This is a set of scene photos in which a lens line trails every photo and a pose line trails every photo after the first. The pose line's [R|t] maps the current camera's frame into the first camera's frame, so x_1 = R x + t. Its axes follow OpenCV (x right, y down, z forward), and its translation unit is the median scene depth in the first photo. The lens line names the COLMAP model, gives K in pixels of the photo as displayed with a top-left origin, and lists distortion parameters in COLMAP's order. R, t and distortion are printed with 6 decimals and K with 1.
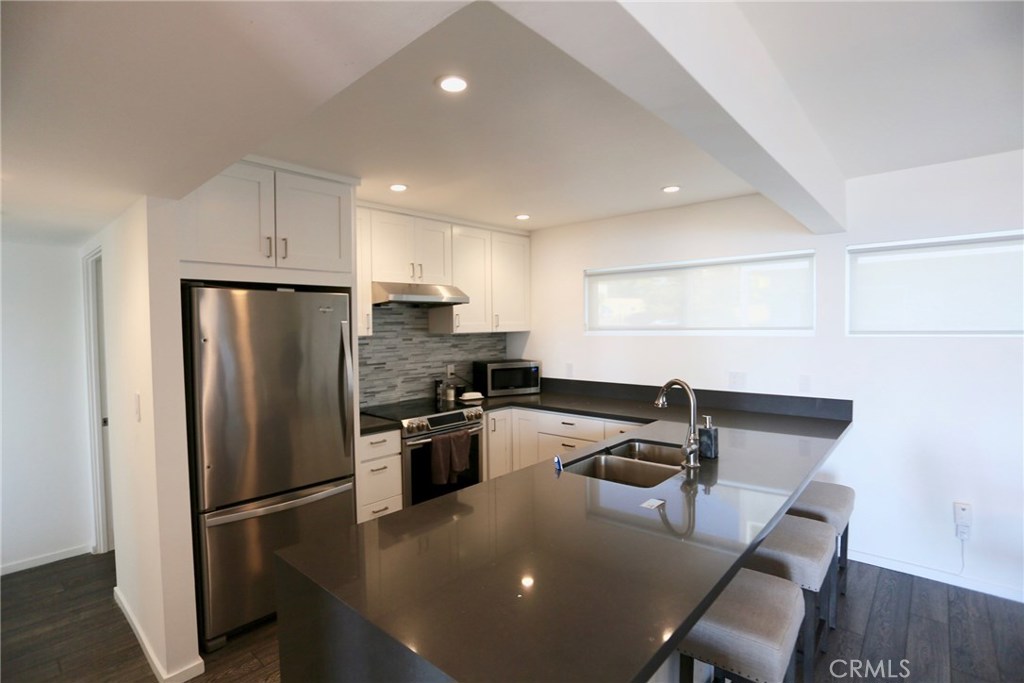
lens RADIAL K [[490.4, 0, 512.0], [0, 490.4, 341.5], [0, 0, 1]] dist [-0.071481, 0.020780]
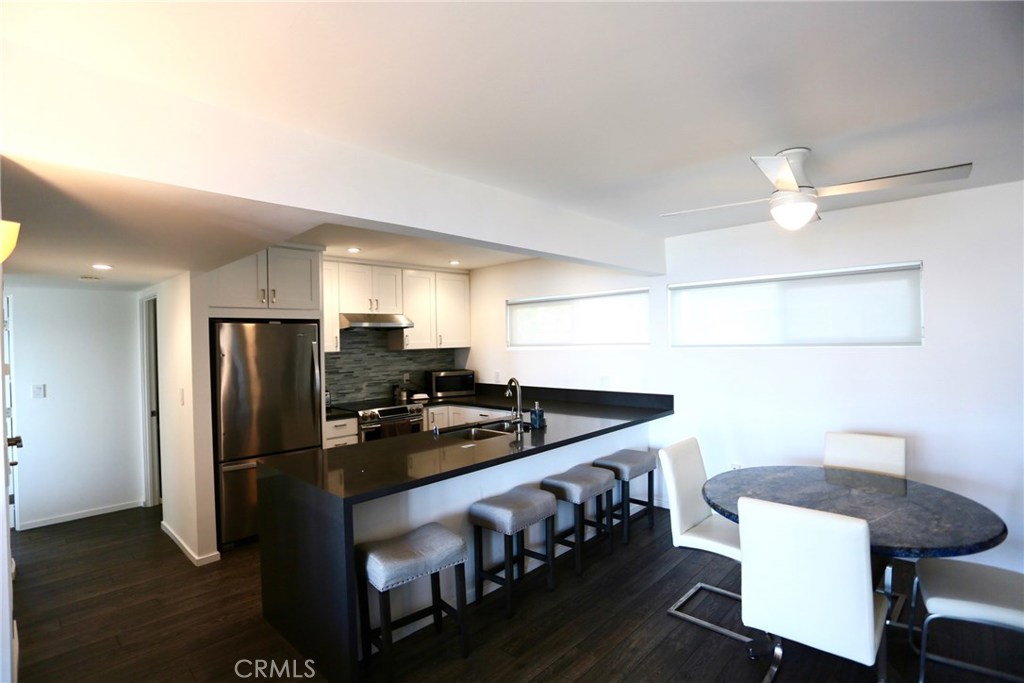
lens RADIAL K [[490.4, 0, 512.0], [0, 490.4, 341.5], [0, 0, 1]] dist [-0.071481, 0.020780]
pose [[0.999589, -0.009083, -0.027175, 0.225995], [0.008271, 0.999520, -0.029854, 0.004042], [0.027434, 0.029616, 0.999185, -0.353653]]
